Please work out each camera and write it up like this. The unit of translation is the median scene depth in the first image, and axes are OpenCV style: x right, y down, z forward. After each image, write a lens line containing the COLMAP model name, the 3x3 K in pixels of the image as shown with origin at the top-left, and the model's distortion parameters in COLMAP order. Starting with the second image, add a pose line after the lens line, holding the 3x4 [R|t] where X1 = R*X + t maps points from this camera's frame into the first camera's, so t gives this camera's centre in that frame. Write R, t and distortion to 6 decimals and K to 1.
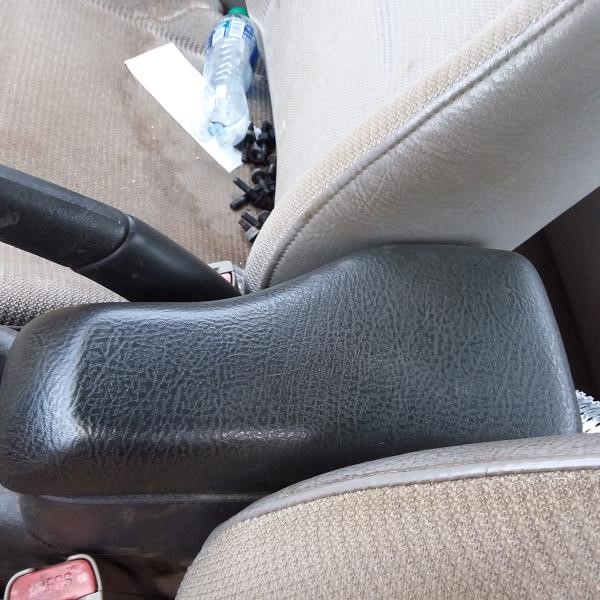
lens RADIAL K [[610.5, 0, 300.0], [0, 610.5, 300.0], [0, 0, 1]] dist [0.005306, -0.117113]
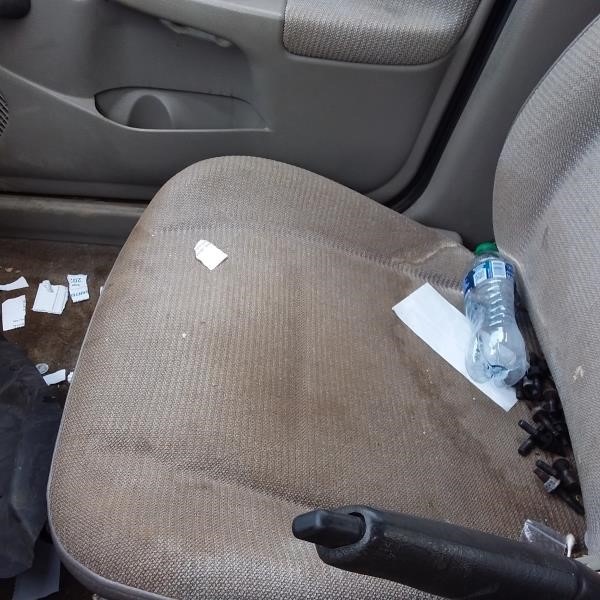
lens RADIAL K [[610.5, 0, 300.0], [0, 610.5, 300.0], [0, 0, 1]] dist [0.005306, -0.117113]
pose [[0.961386, -0.077350, -0.264110, -0.164421], [0.000425, 0.960104, -0.279641, -0.108639], [0.275204, 0.268731, 0.923064, -0.041685]]
